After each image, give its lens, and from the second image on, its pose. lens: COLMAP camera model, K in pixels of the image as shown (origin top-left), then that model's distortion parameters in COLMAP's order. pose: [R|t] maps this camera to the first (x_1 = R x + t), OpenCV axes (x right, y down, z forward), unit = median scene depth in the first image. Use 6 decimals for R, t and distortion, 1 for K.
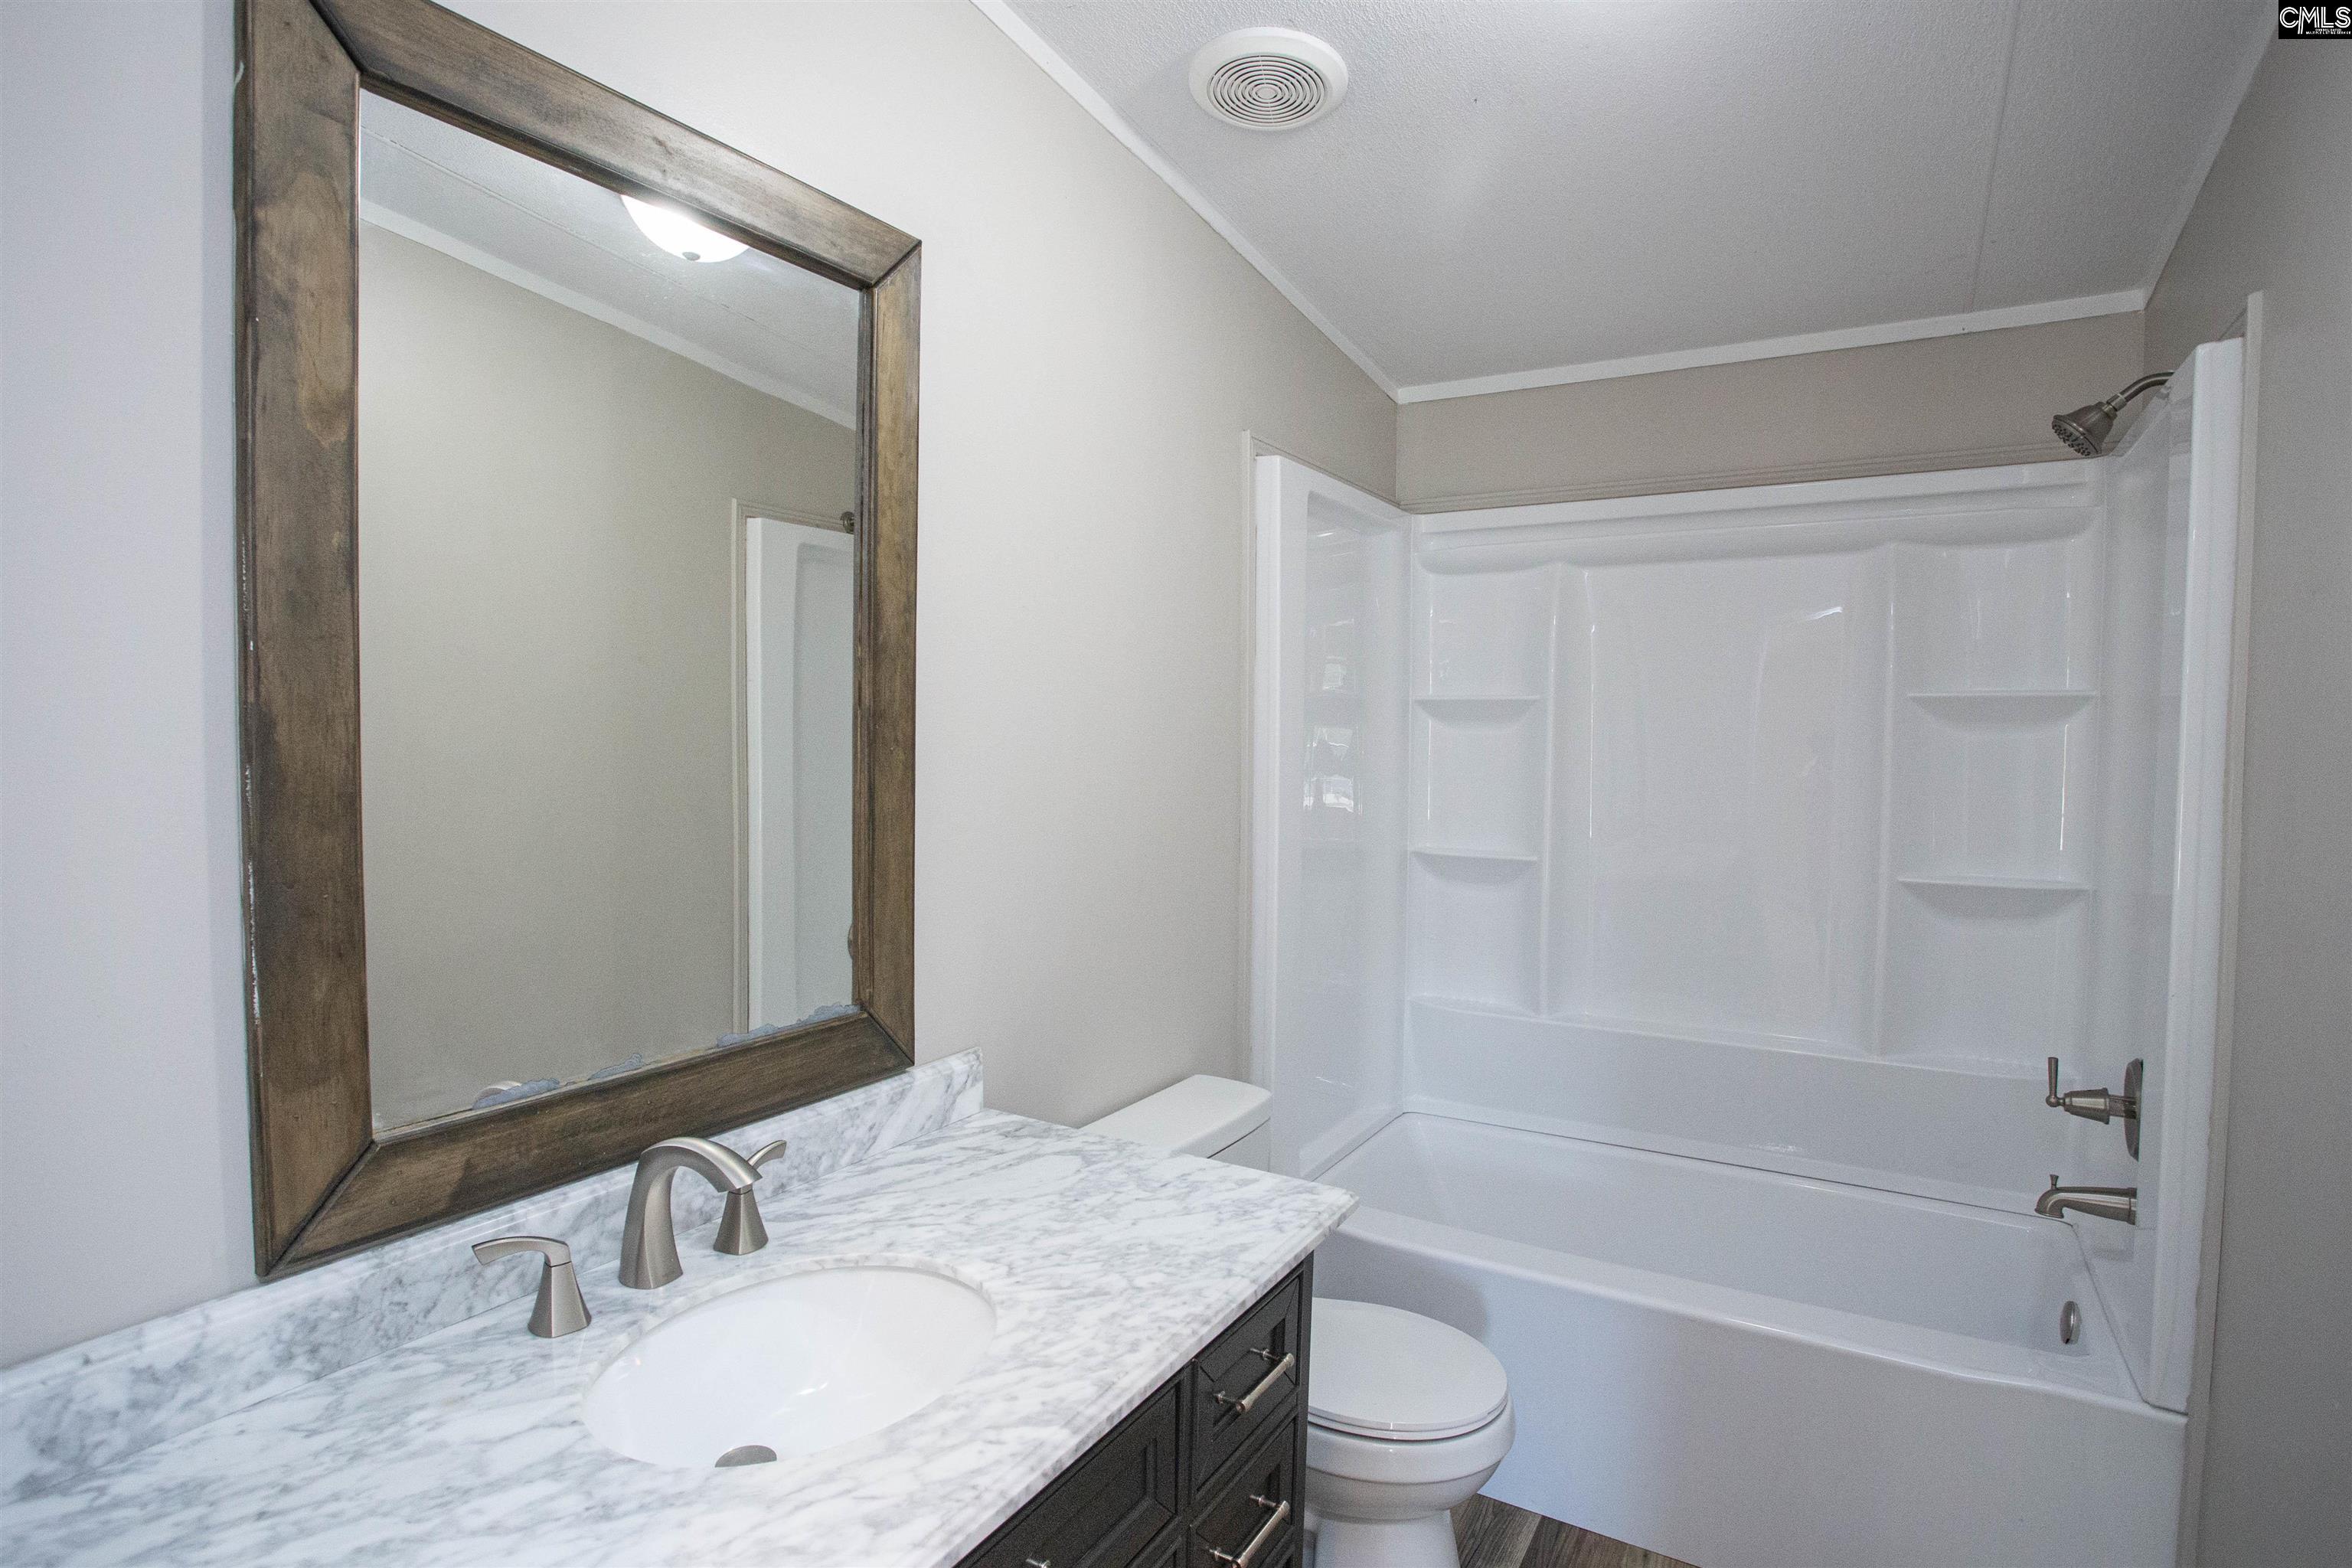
lens RADIAL K [[1142.8, 0, 1169.4], [0, 1142.8, 781.6], [0, 0, 1]] dist [-0.070756, 0.024748]
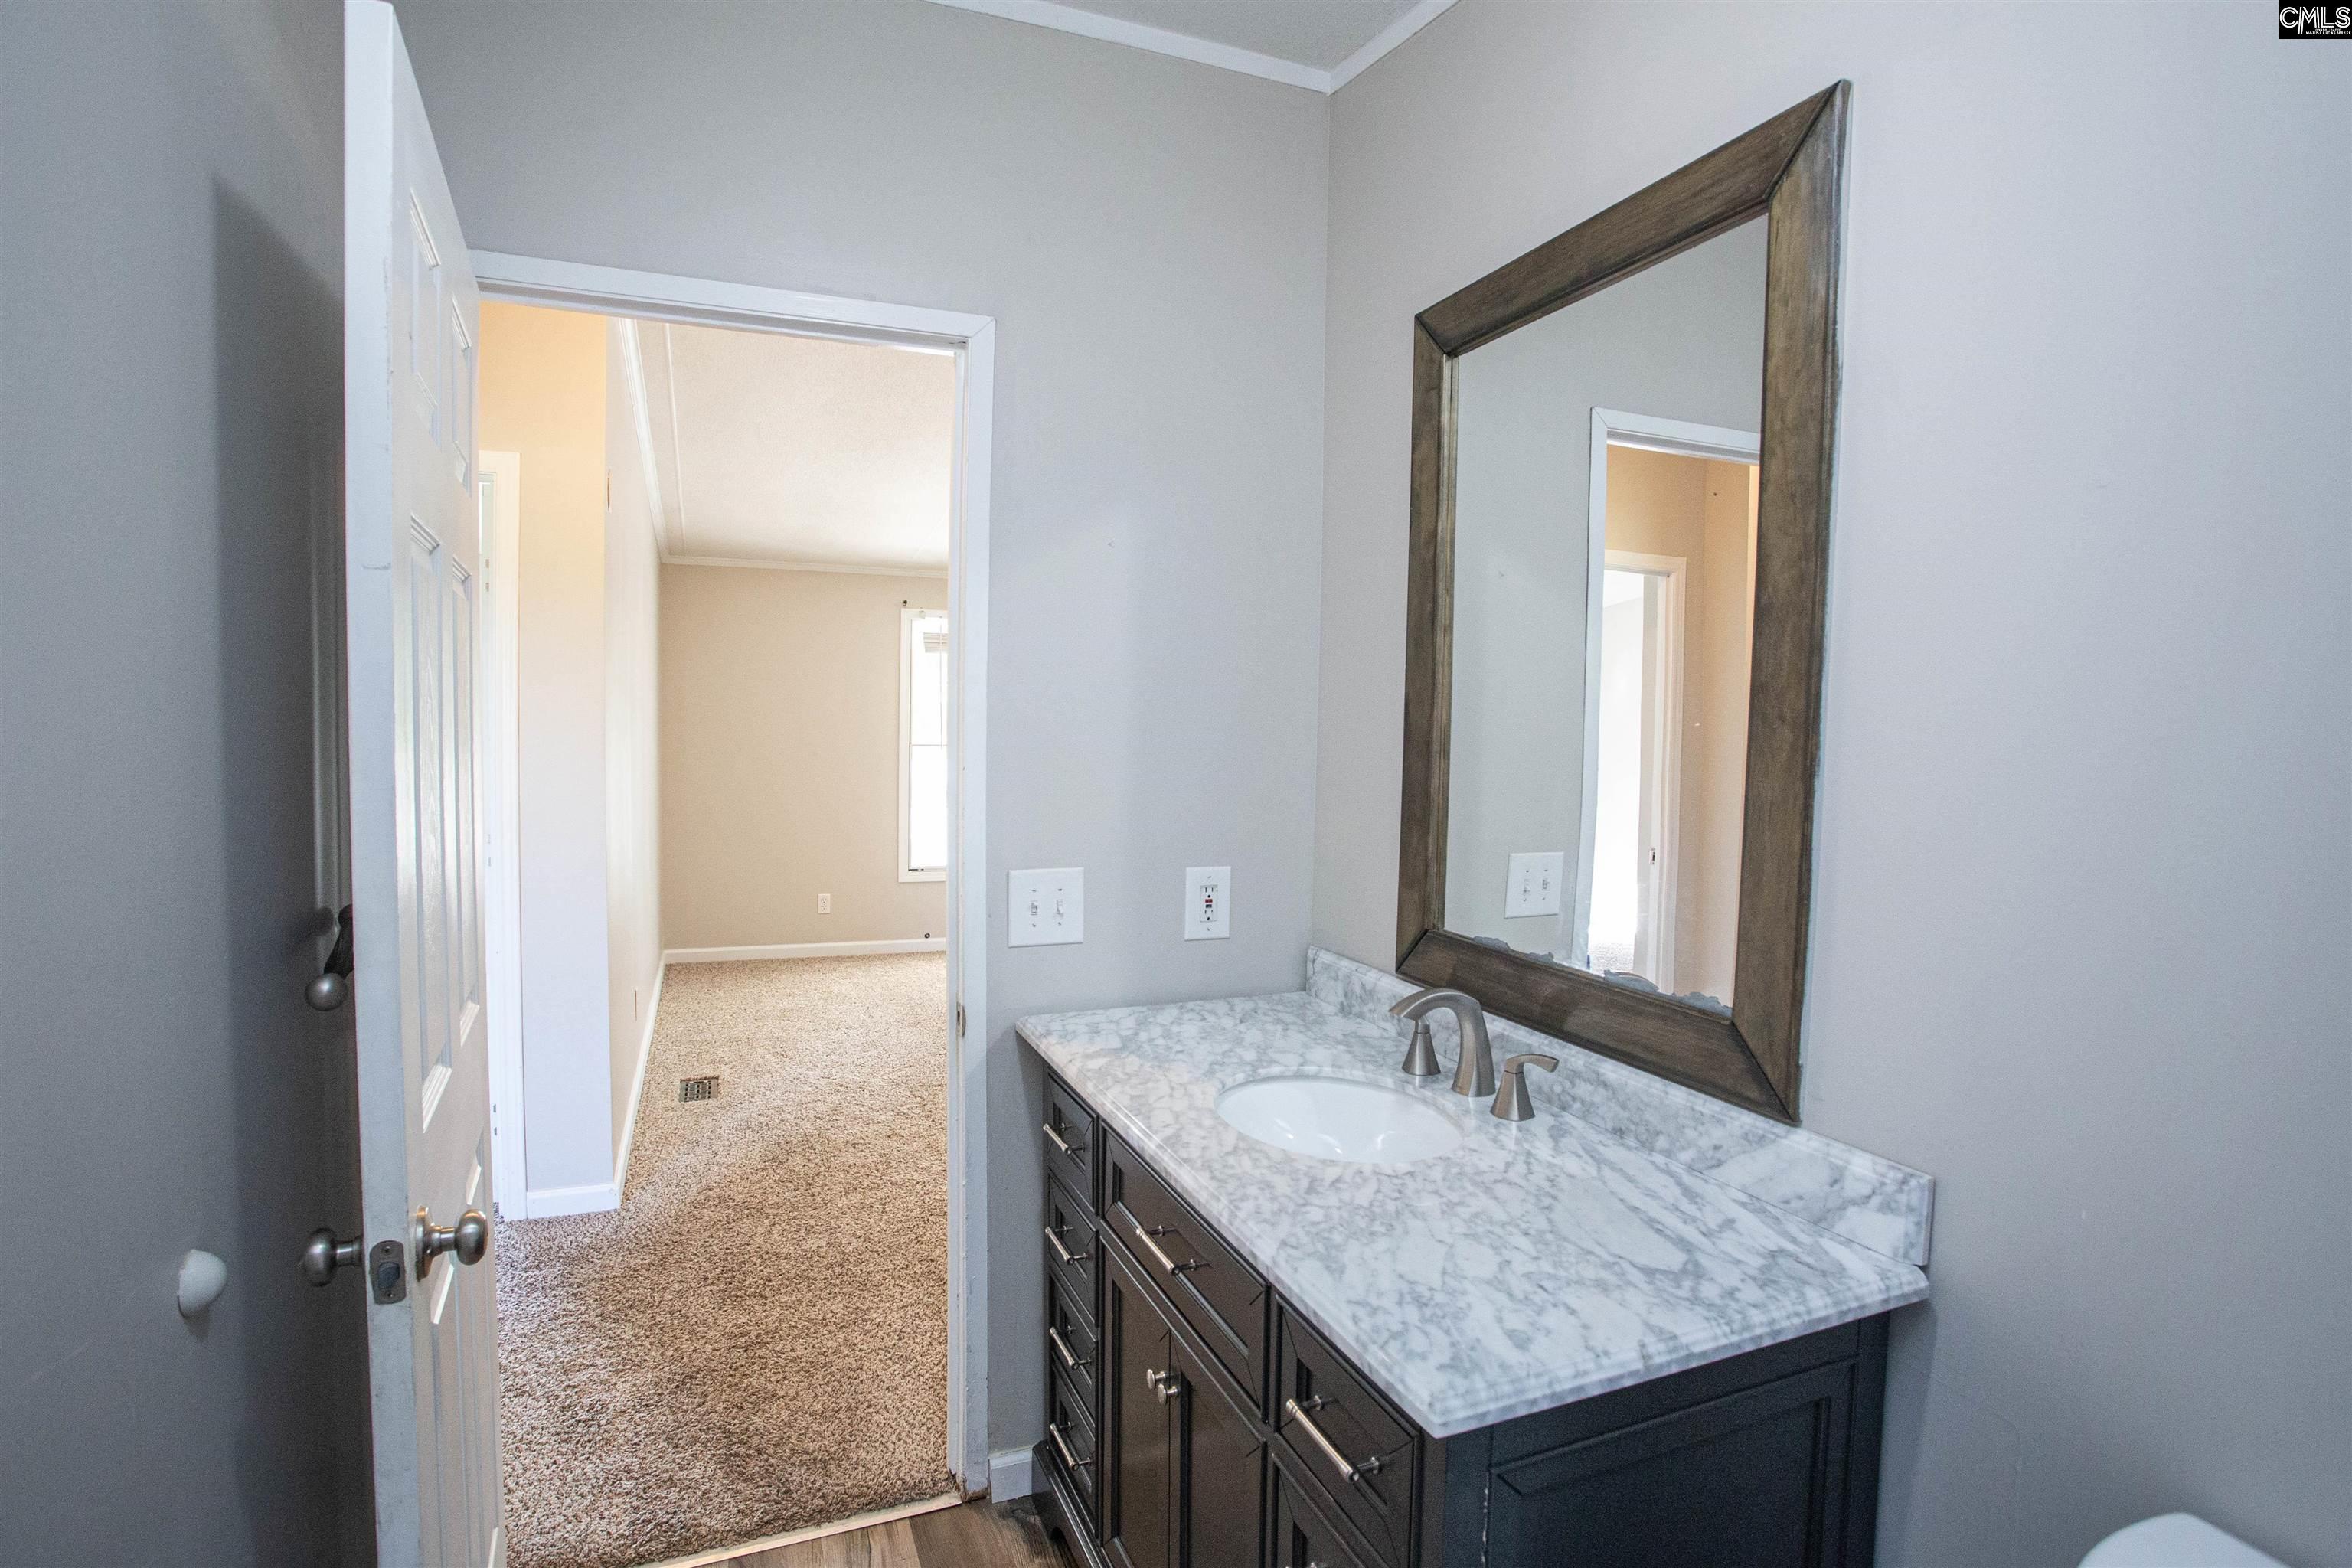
lens RADIAL K [[1142.8, 0, 1169.4], [0, 1142.8, 781.6], [0, 0, 1]] dist [-0.070756, 0.024748]
pose [[-0.579209, 0.026195, -0.814758, 0.802603], [-0.057000, 0.995736, 0.072534, -0.026769], [0.813184, 0.088454, -0.575246, 1.285987]]
